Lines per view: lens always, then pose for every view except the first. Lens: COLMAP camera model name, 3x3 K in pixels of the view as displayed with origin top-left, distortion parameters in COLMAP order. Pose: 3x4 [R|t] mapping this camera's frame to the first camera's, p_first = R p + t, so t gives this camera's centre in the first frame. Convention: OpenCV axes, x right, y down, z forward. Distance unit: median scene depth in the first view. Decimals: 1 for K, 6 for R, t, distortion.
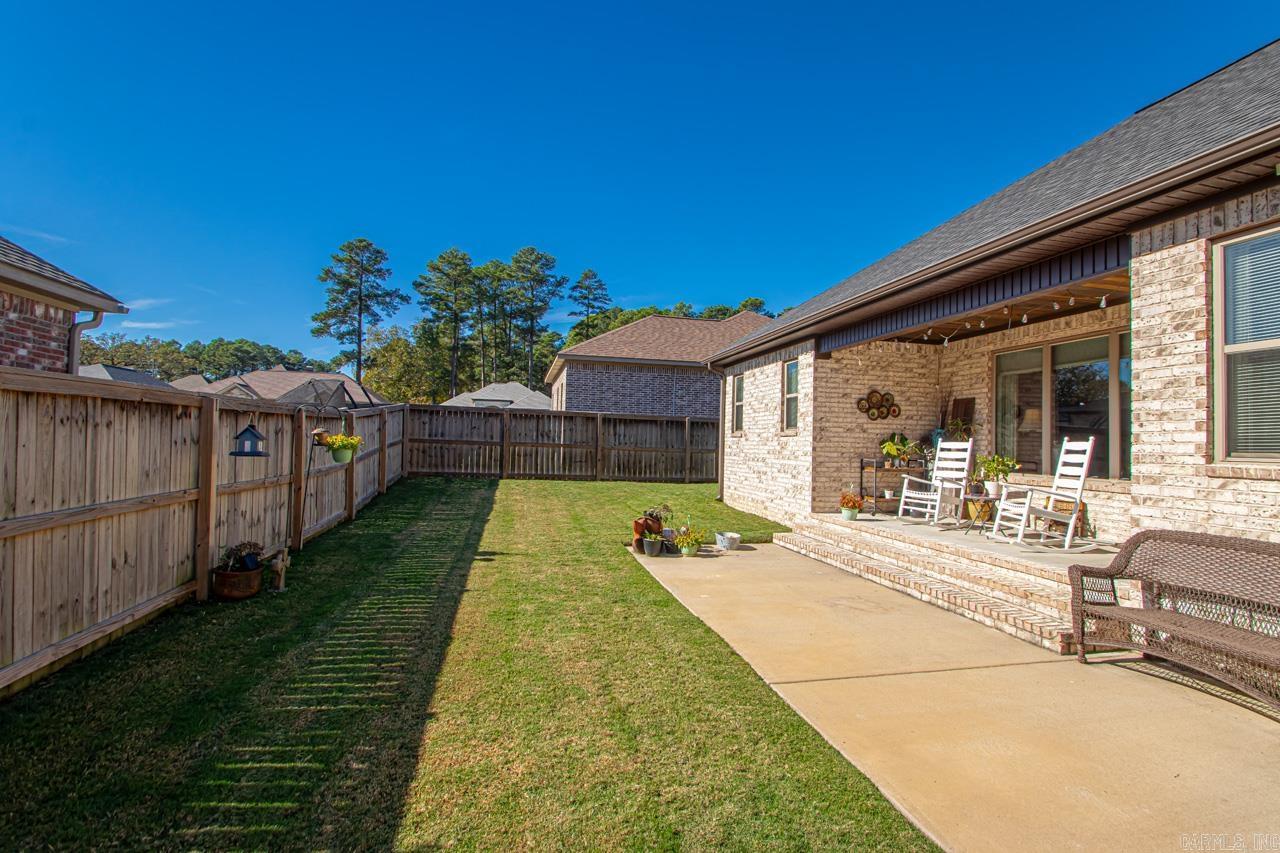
lens RADIAL K [[597.6, 0, 657.3], [0, 597.6, 430.6], [0, 0, 1]] dist [0.013839, -0.014631]
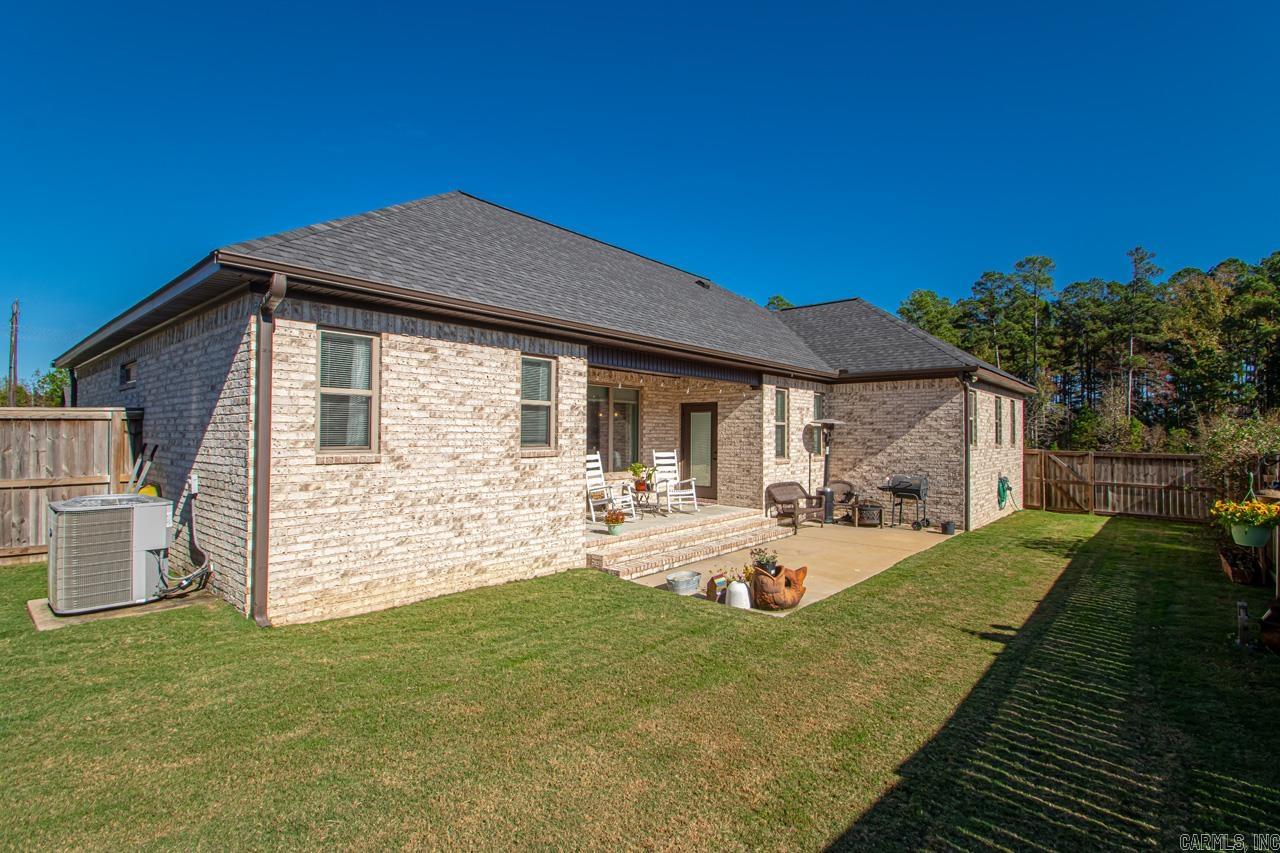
lens RADIAL K [[597.6, 0, 645.3], [0, 597.6, 429.4], [0, 0, 1]] dist [0.013839, -0.014631]
pose [[-0.584235, -0.020016, 0.811337, -0.508121], [-0.037164, 0.999307, -0.002108, -0.031056], [-0.810733, -0.031384, -0.584574, 1.446097]]
